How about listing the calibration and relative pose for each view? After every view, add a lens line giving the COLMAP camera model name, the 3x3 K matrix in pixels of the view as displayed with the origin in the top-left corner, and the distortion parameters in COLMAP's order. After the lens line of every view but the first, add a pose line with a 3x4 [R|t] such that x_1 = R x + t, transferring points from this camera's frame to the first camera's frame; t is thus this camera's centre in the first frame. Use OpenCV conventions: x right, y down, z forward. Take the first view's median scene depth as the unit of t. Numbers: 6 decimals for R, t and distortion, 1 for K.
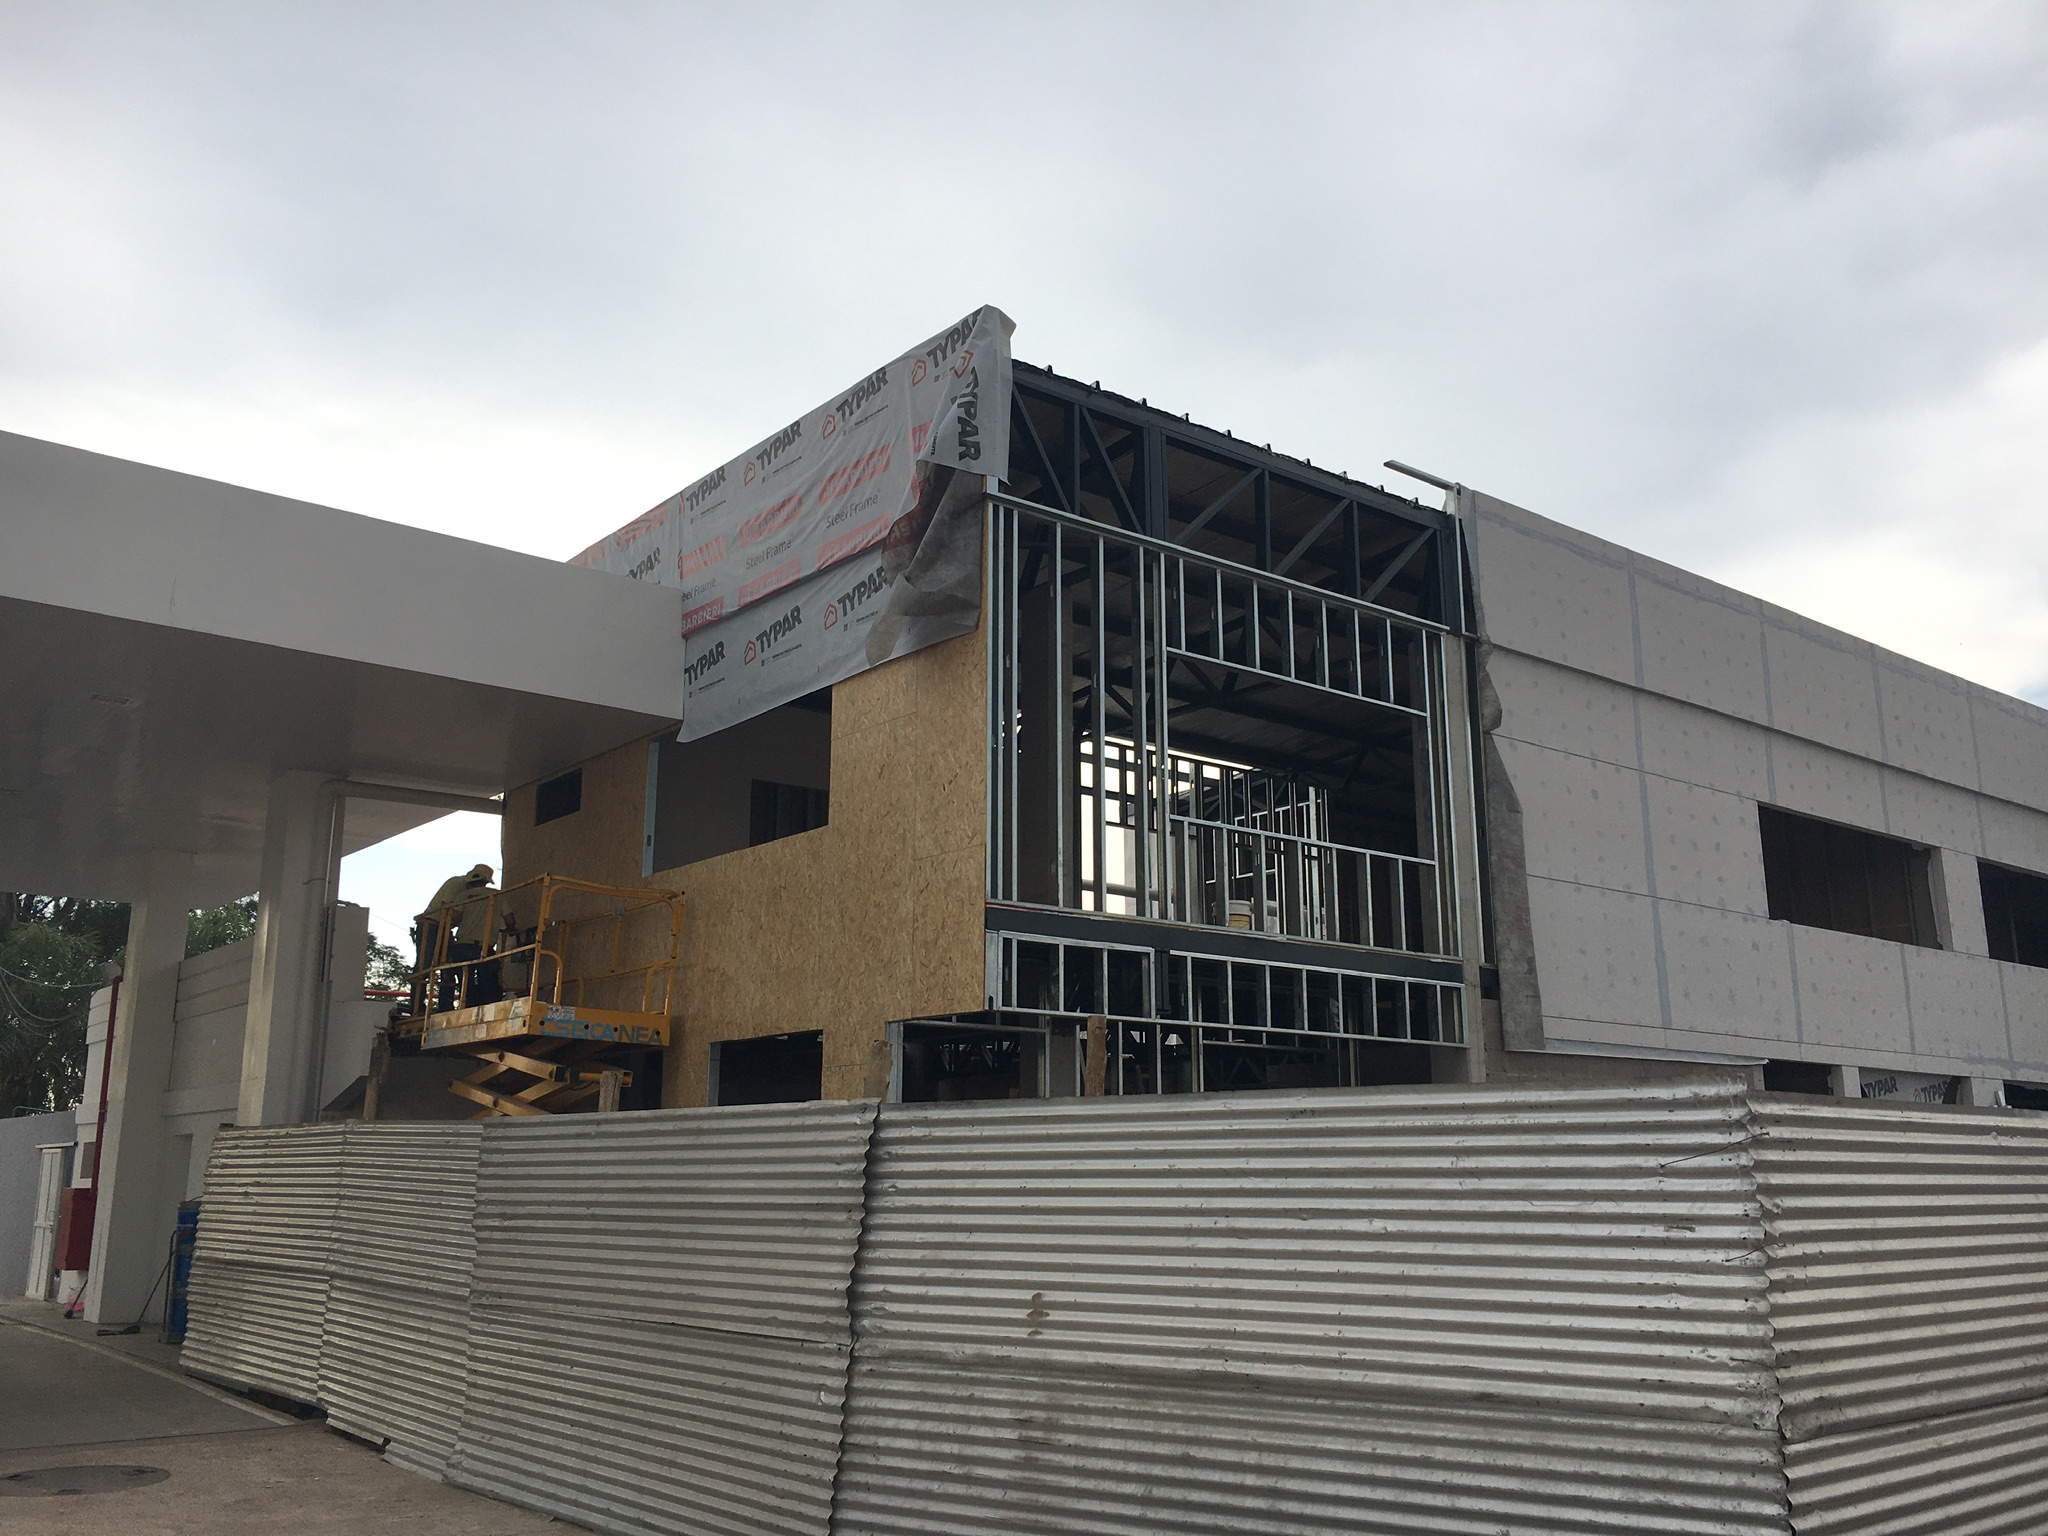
lens RADIAL K [[1735.9, 0, 1024.0], [0, 1735.9, 768.0], [0, 0, 1]] dist [0.046854, -0.010399]
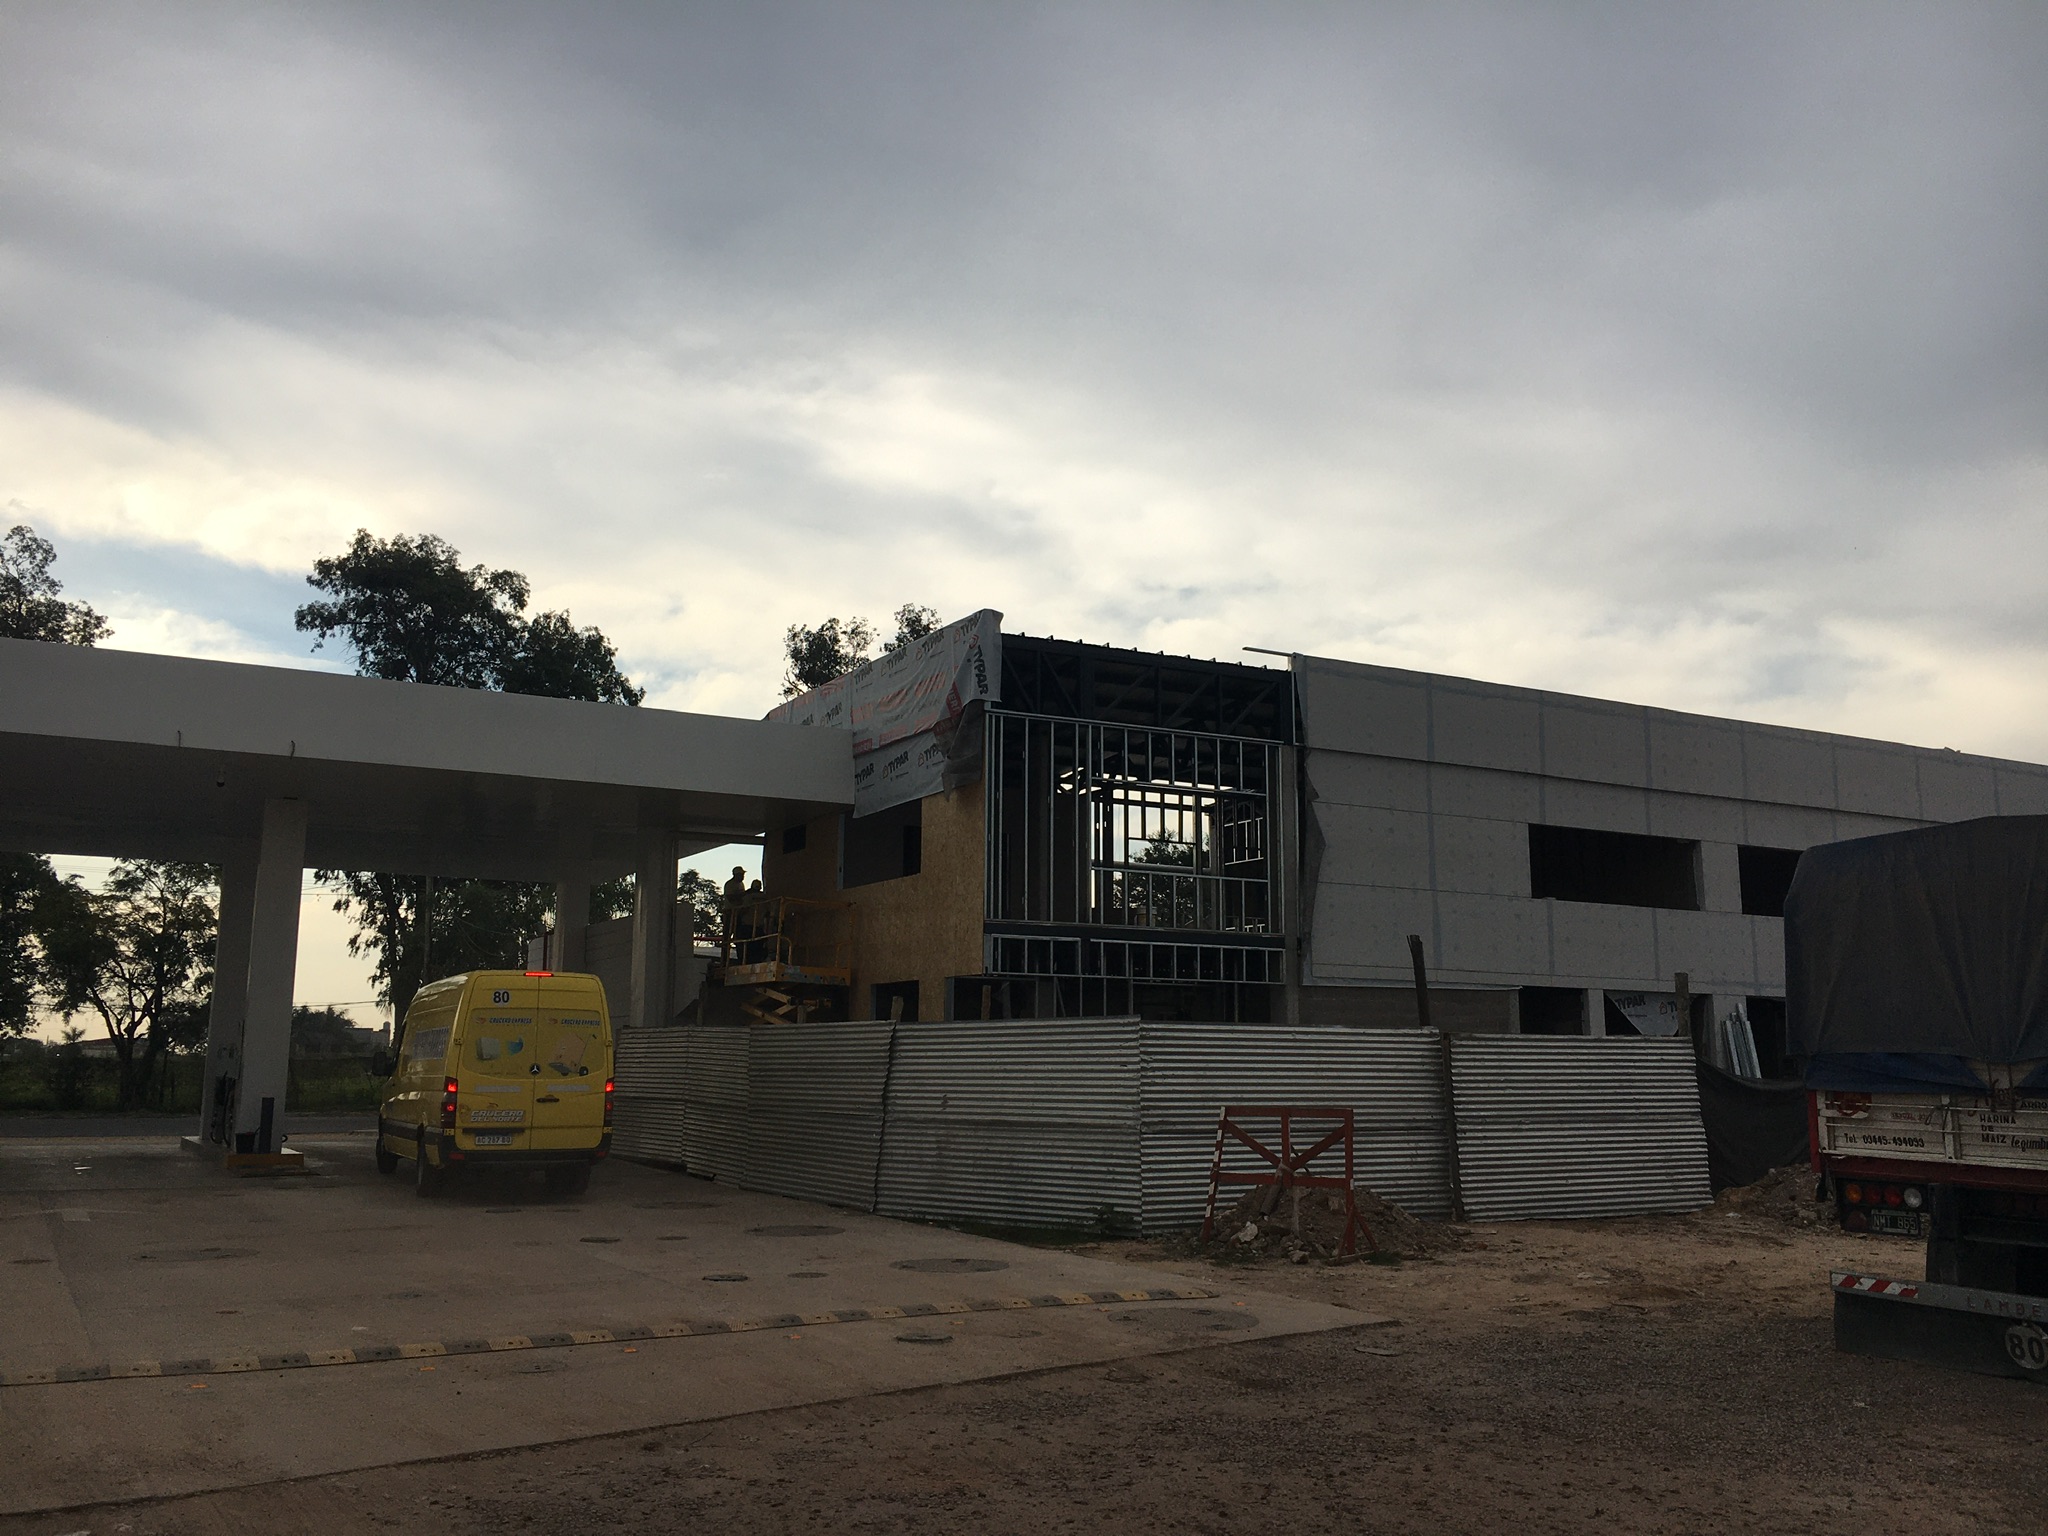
lens RADIAL K [[1735.9, 0, 1024.0], [0, 1735.9, 768.0], [0, 0, 1]] dist [0.046854, -0.010399]
pose [[0.985782, -0.024540, -0.166230, 0.295903], [0.034335, 0.997823, 0.056310, -0.172247], [0.164486, -0.061217, 0.984478, -0.790672]]
